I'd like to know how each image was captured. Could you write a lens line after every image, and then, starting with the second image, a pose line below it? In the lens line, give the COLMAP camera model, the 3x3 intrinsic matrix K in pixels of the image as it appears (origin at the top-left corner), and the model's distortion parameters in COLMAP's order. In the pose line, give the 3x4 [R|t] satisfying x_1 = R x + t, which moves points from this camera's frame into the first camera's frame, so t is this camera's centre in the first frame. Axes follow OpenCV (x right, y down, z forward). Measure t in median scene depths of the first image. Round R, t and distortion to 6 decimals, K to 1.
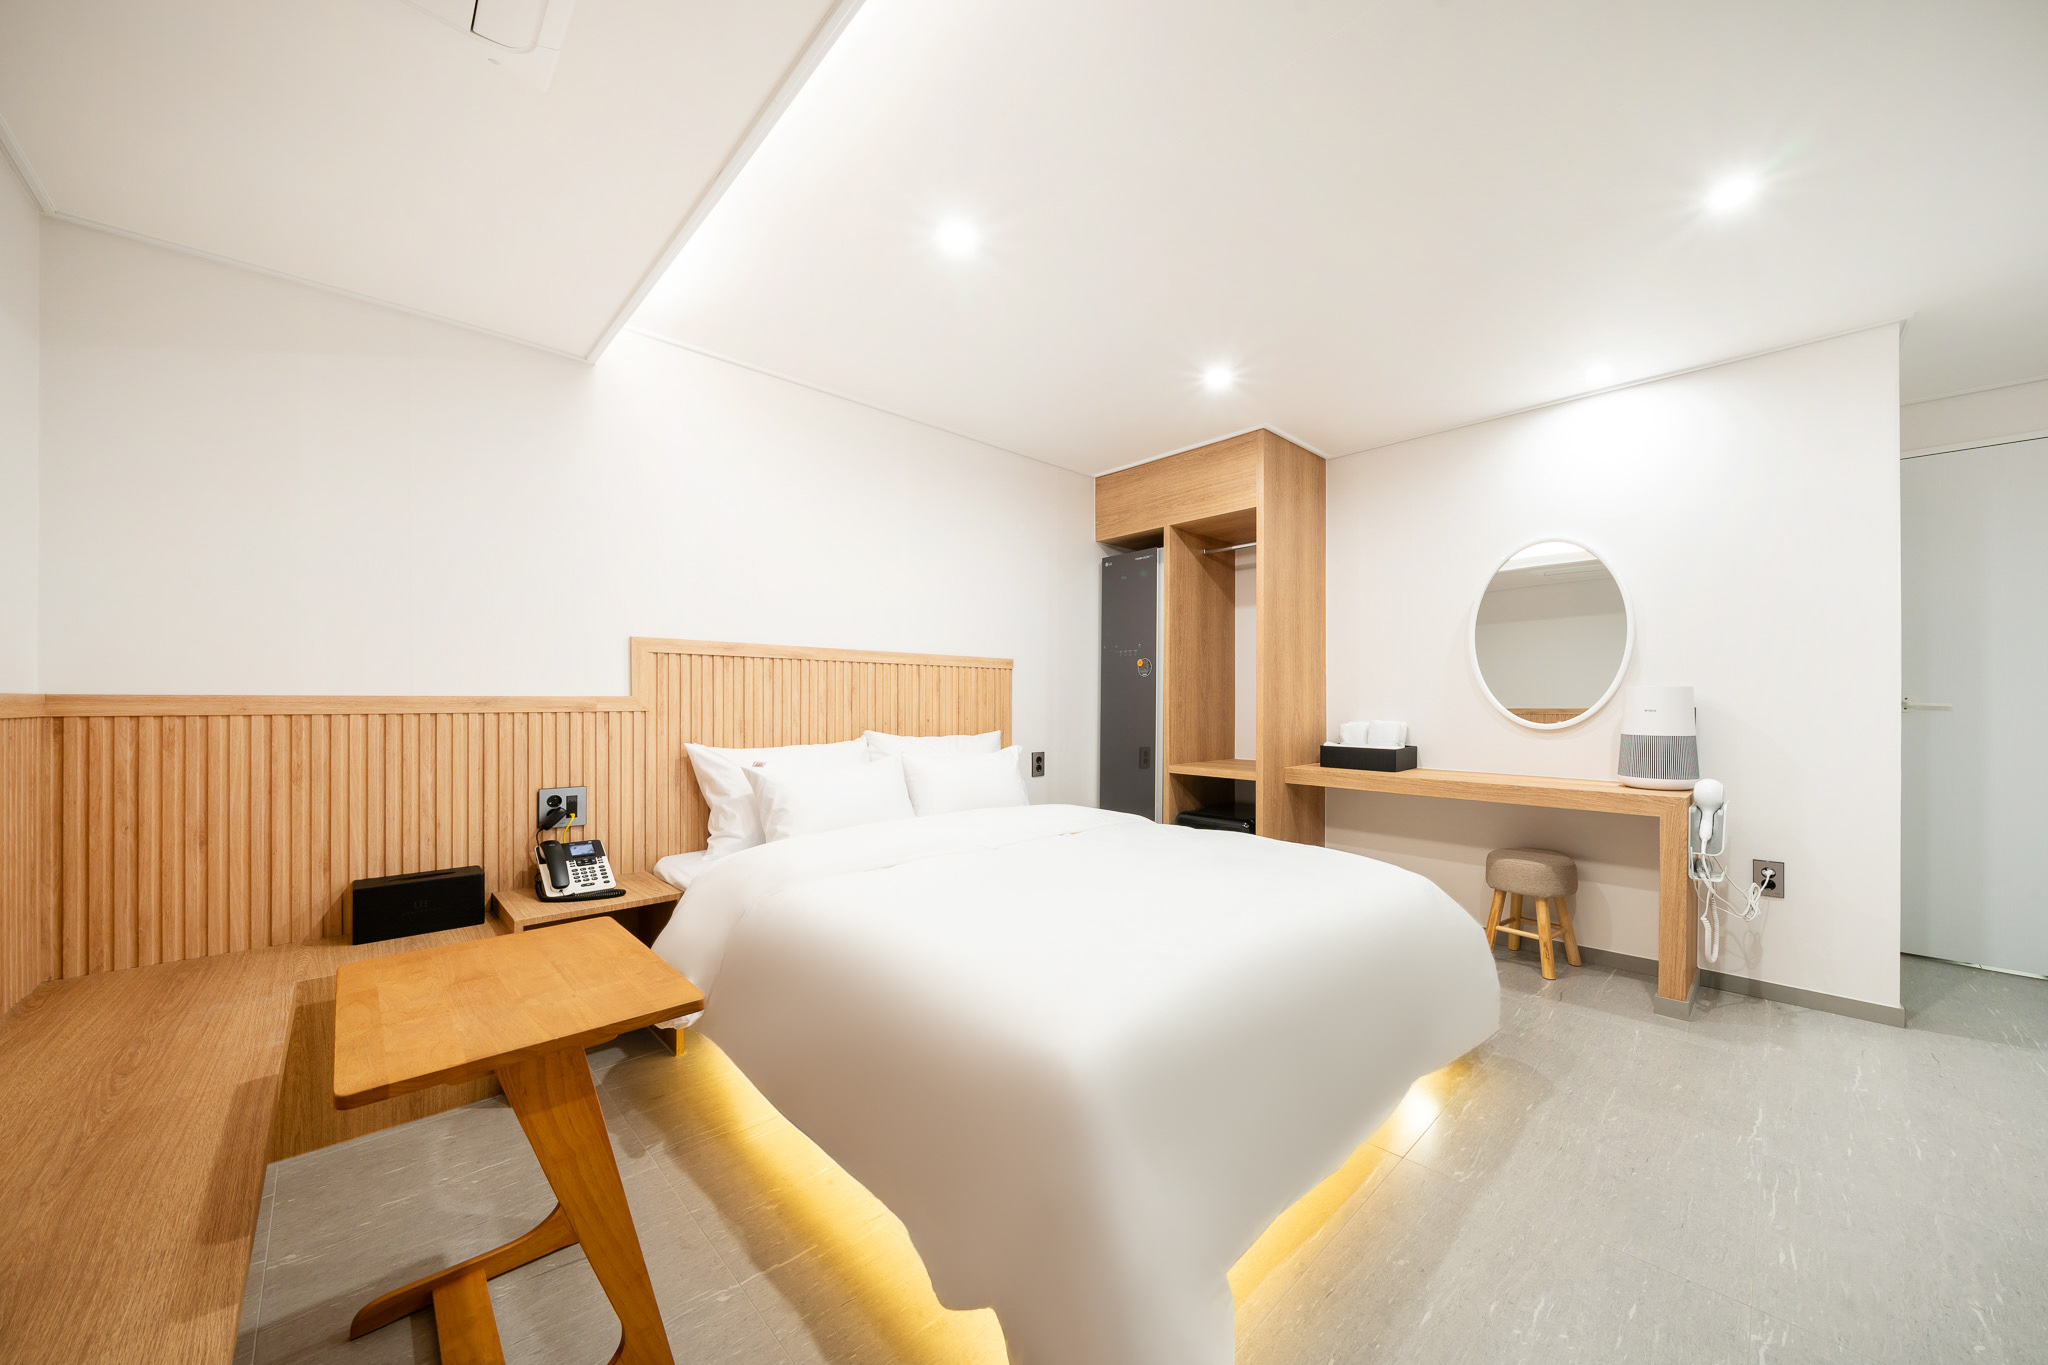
lens RADIAL K [[721.1, 0, 1028.6], [0, 721.1, 700.6], [0, 0, 1]] dist [-0.000714, -0.000063]
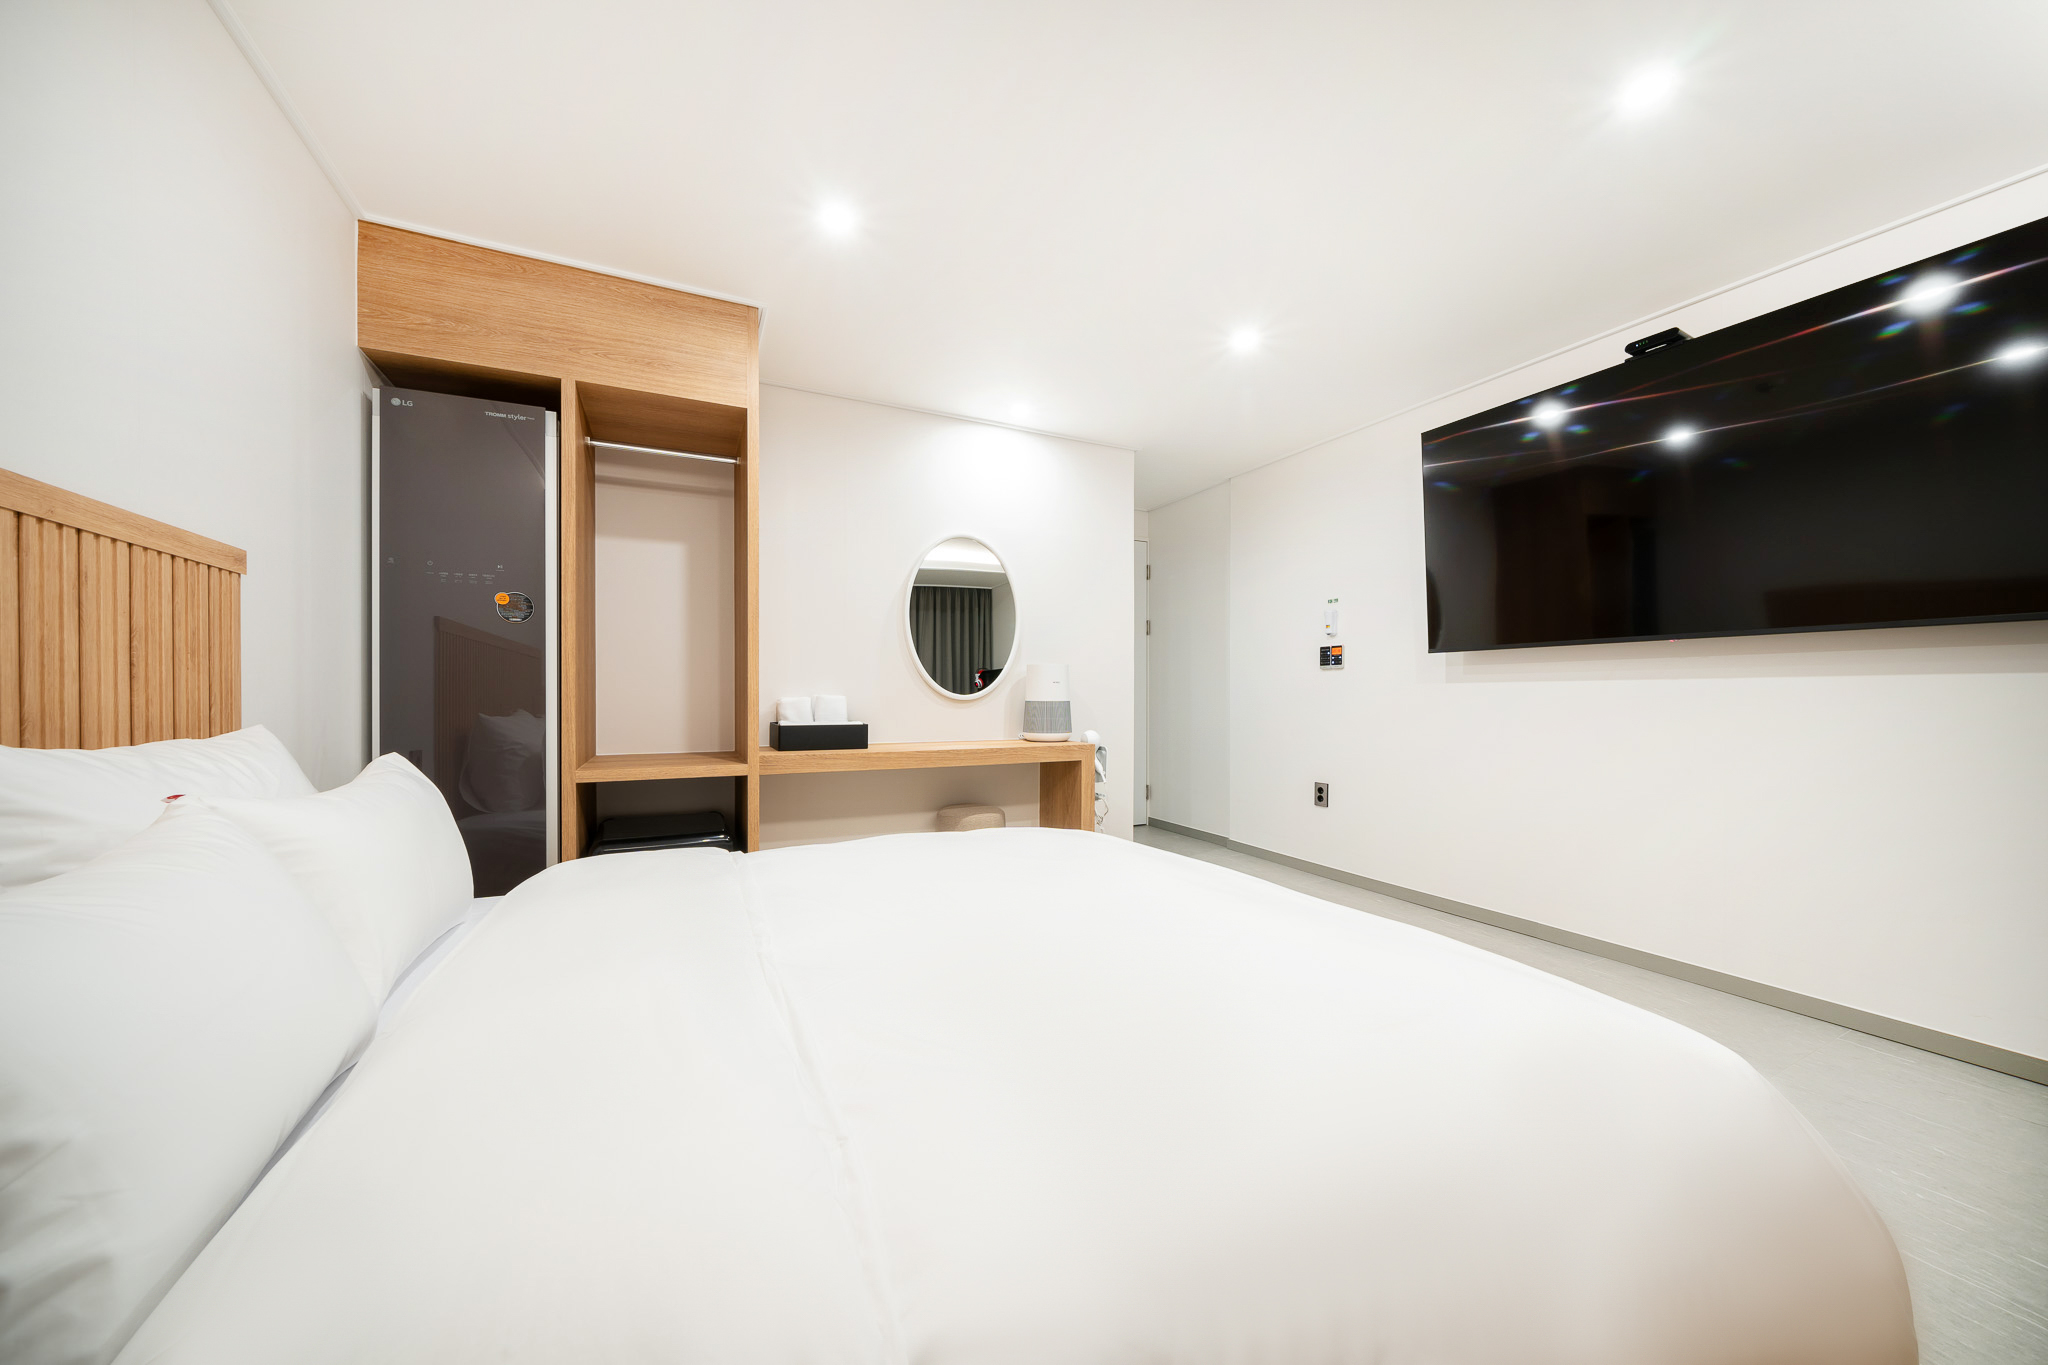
lens RADIAL K [[721.1, 0, 1028.6], [0, 721.1, 700.6], [0, 0, 1]] dist [-0.000714, -0.000063]
pose [[0.282425, -0.010328, 0.959234, -0.331592], [-0.002926, 0.999928, 0.011627, 0.024808], [-0.959285, -0.006091, 0.282375, 0.523146]]
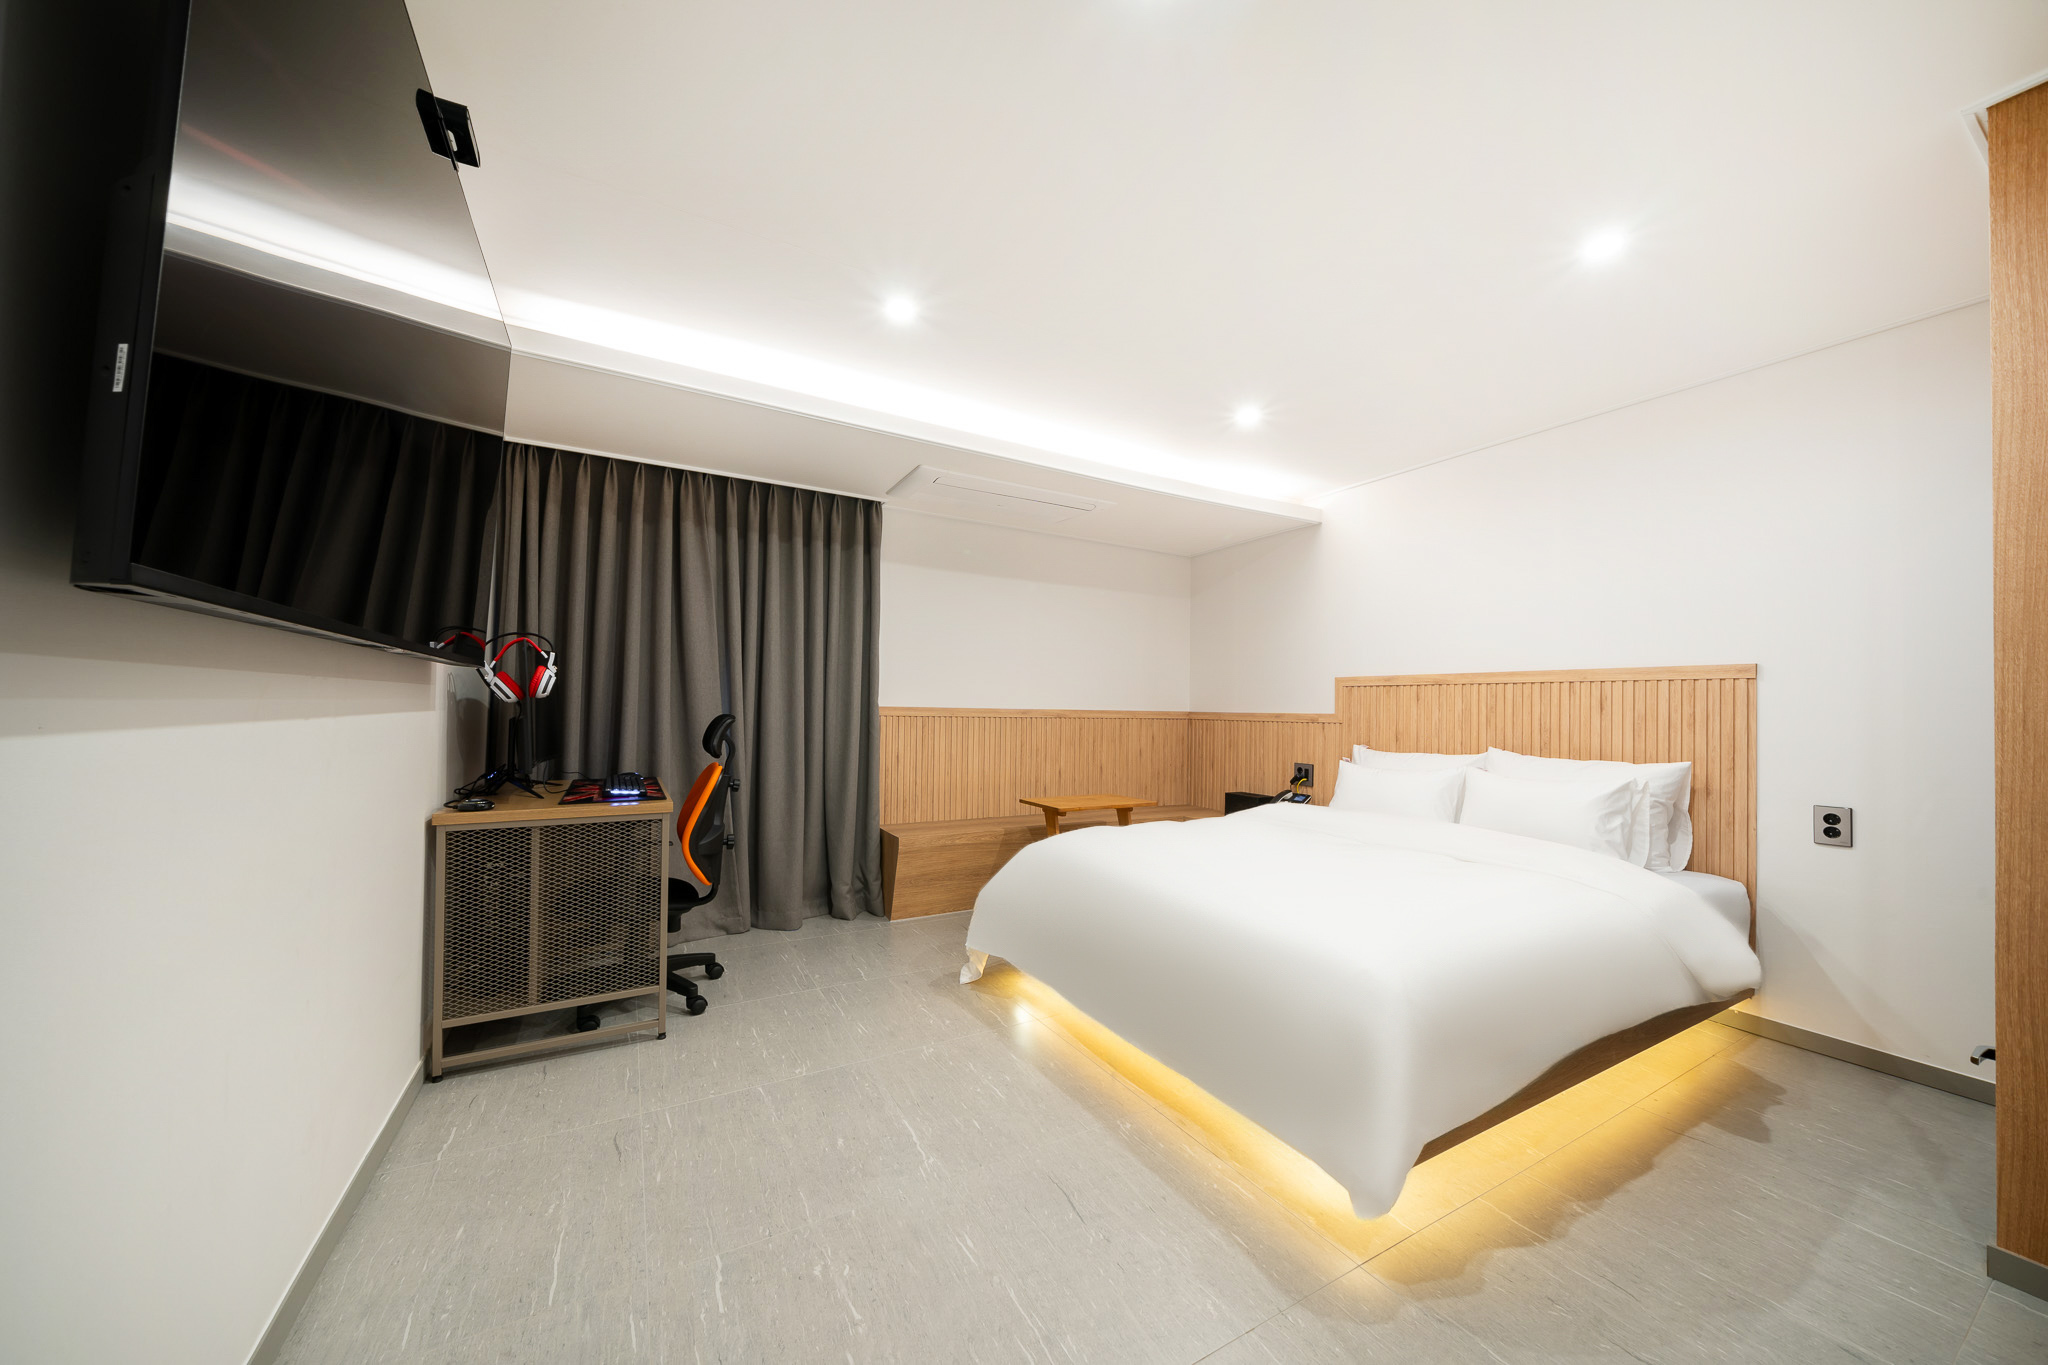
lens RADIAL K [[721.1, 0, 1028.6], [0, 721.1, 700.6], [0, 0, 1]] dist [-0.000714, -0.000063]
pose [[-0.232174, -0.016378, -0.972536, 0.945439], [-0.016503, 0.999781, -0.012897, -0.001922], [0.972534, 0.013055, -0.232393, 0.542562]]
